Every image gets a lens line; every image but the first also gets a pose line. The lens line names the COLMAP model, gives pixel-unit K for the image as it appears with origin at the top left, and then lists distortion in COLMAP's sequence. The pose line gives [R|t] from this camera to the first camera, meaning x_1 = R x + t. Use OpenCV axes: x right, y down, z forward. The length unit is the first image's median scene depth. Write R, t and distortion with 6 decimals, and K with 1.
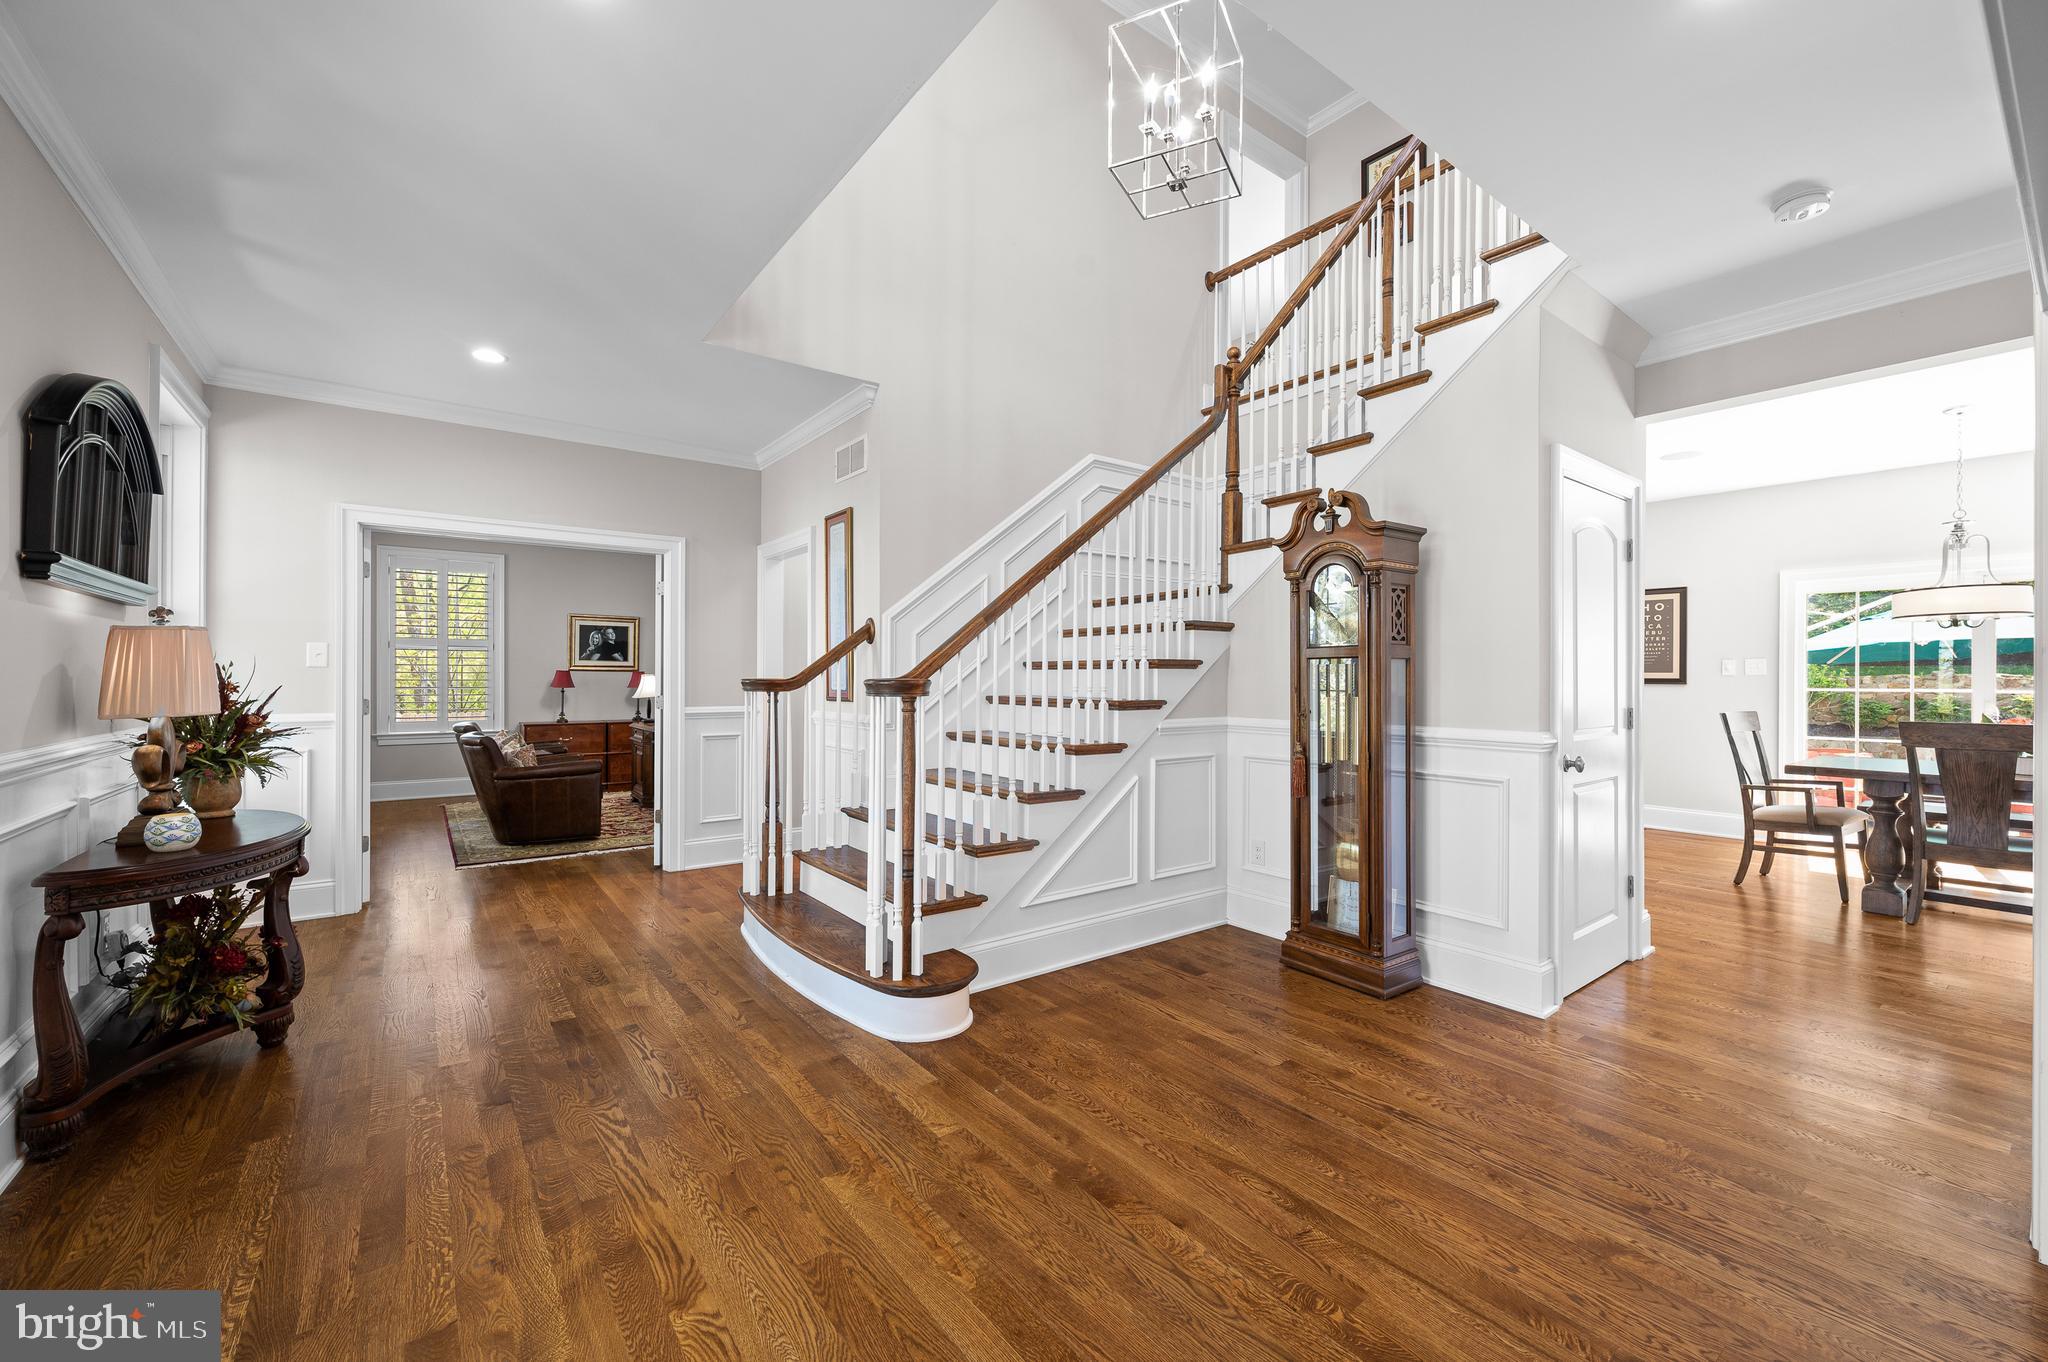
lens RADIAL K [[823.8, 0, 1025.4], [0, 823.8, 676.4], [0, 0, 1]] dist [-0.001929, 0.000160]
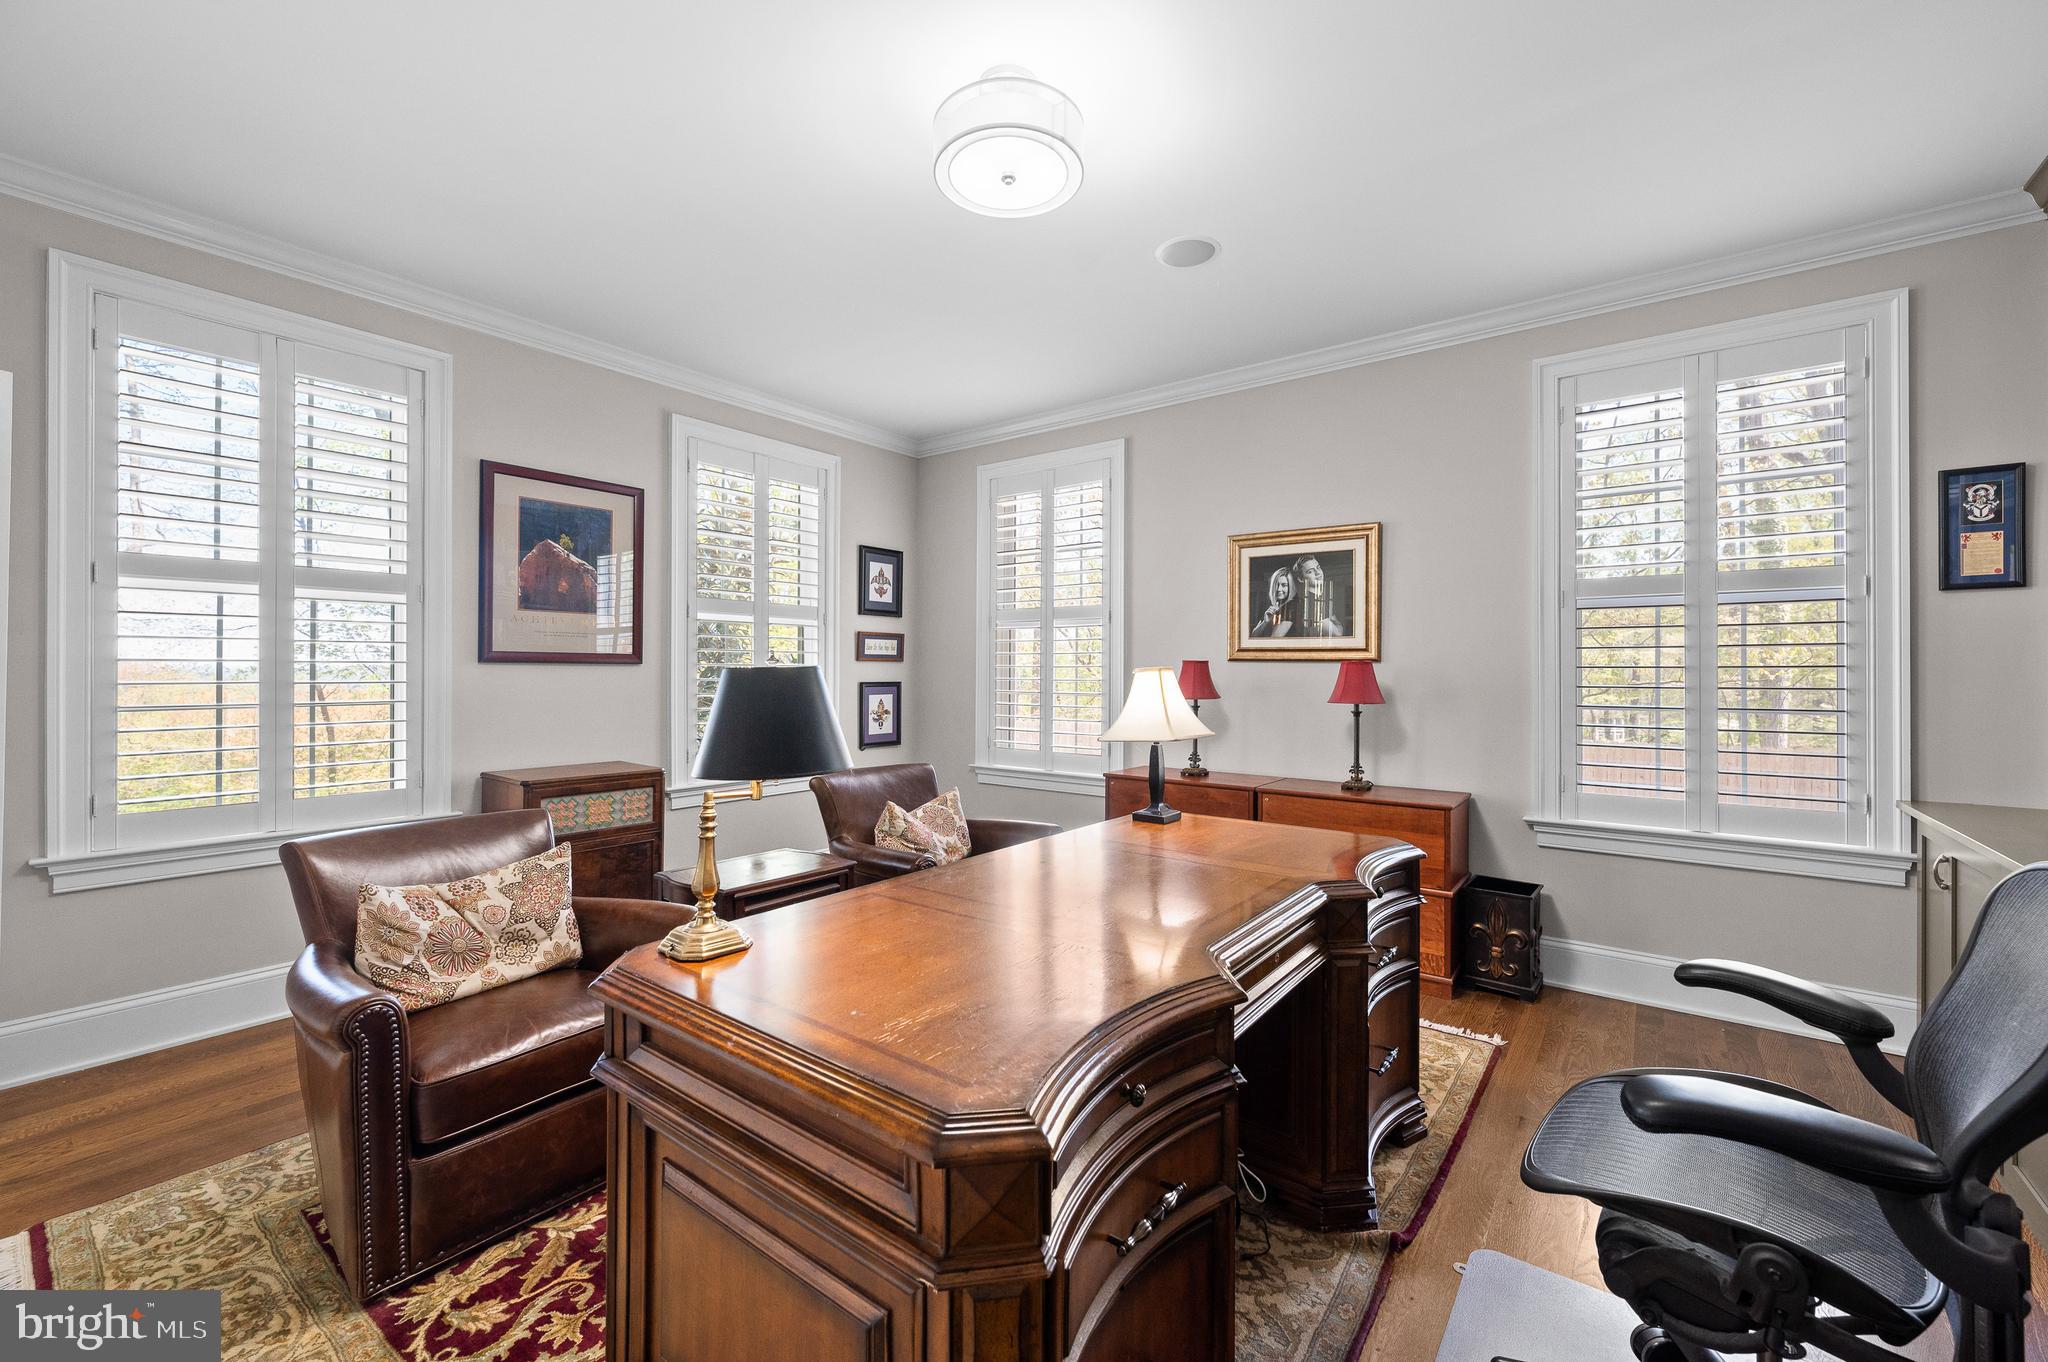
lens RADIAL K [[823.8, 0, 1024.2], [0, 823.8, 676.3], [0, 0, 1]] dist [-0.001929, 0.000160]
pose [[0.277295, -0.008828, -0.960744, -0.148457], [-0.006634, 0.999916, -0.011102, 0.006746], [0.960762, 0.009452, 0.277213, 0.757912]]
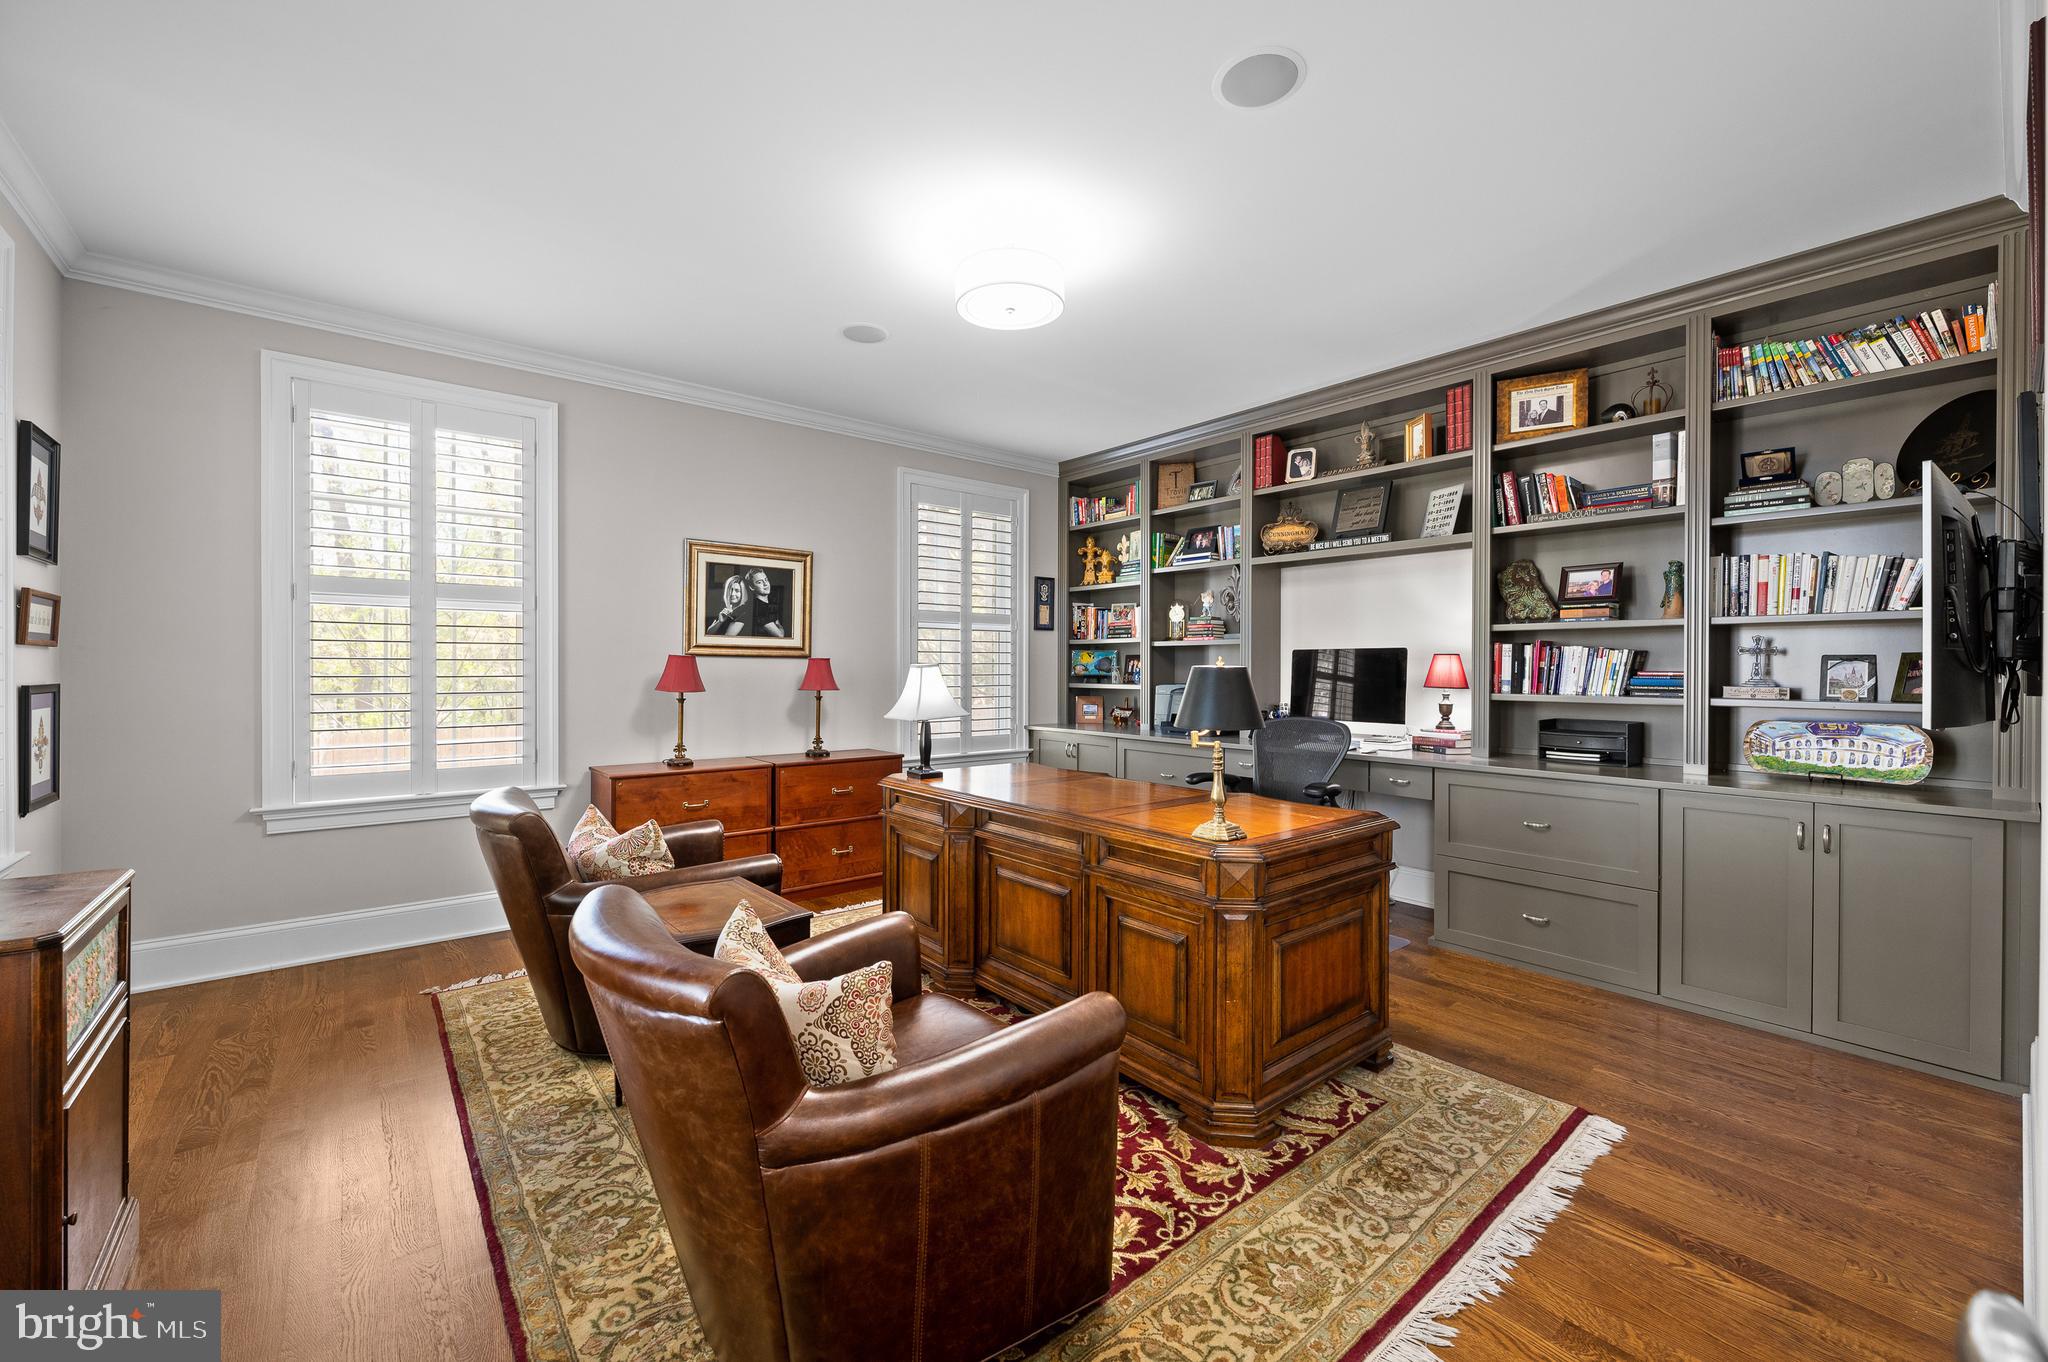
lens RADIAL K [[823.8, 0, 1026.8], [0, 823.8, 670.4], [0, 0, 1]] dist [-0.001929, 0.000160]
pose [[0.998870, -0.003674, 0.047385, -0.373440], [0.003404, 0.999978, 0.005771, -0.000853], [-0.047405, -0.005603, 0.998860, 0.501312]]
